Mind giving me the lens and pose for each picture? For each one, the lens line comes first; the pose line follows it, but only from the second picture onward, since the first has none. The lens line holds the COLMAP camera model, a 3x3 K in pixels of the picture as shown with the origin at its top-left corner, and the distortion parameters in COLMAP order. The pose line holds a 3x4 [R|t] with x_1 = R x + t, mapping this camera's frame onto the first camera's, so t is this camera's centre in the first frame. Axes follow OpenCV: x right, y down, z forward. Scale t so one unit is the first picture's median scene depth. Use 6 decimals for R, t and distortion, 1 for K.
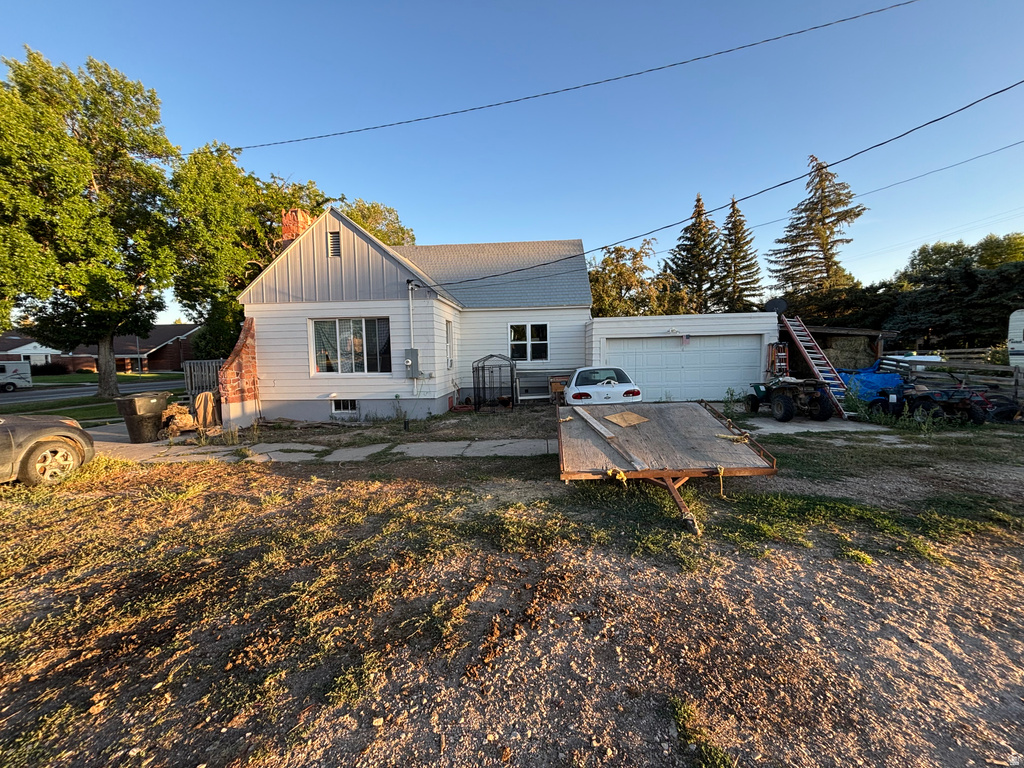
lens RADIAL K [[412.4, 0, 512.0], [0, 412.4, 384.0], [0, 0, 1]] dist [-0.000348, -0.000036]
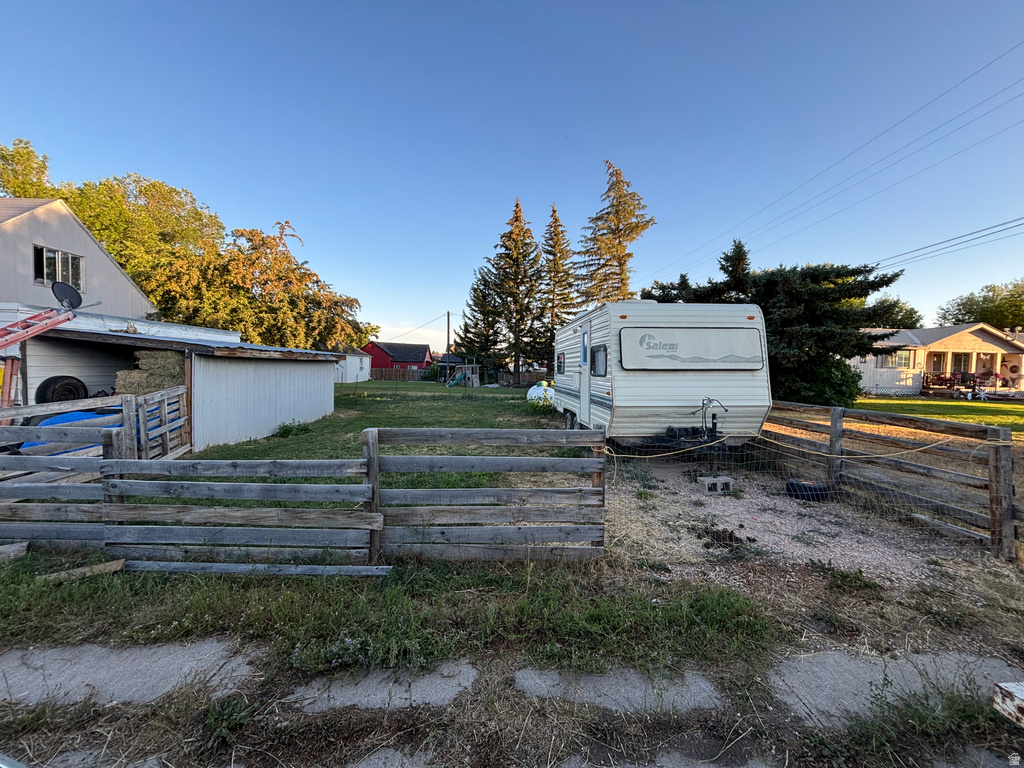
lens RADIAL K [[412.4, 0, 512.0], [0, 412.4, 384.0], [0, 0, 1]] dist [-0.000348, -0.000036]
pose [[0.995210, 0.041309, 0.088598, 0.894128], [-0.038311, 0.998643, -0.035277, -0.048177], [-0.089935, 0.031714, 0.995443, 0.255260]]
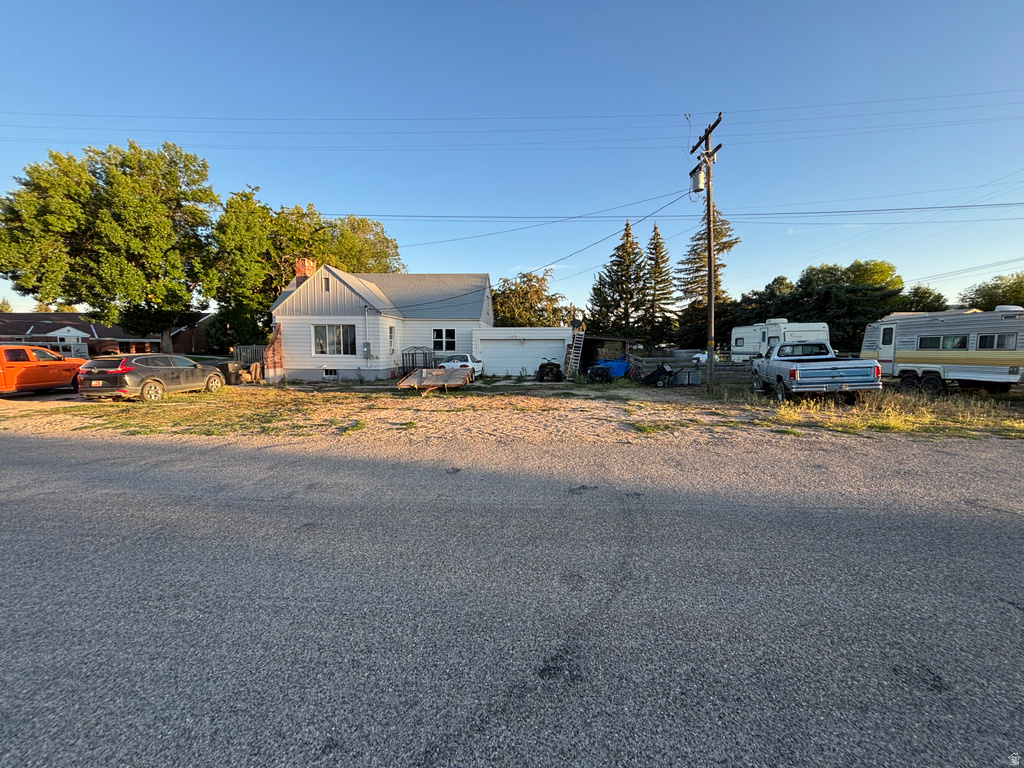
lens RADIAL K [[412.4, 0, 512.0], [0, 412.4, 384.0], [0, 0, 1]] dist [-0.000348, -0.000036]
pose [[0.999657, 0.023385, 0.011798, 0.249893], [-0.023594, 0.999562, 0.017851, 0.033884], [-0.011375, -0.018124, 0.999771, -0.553059]]
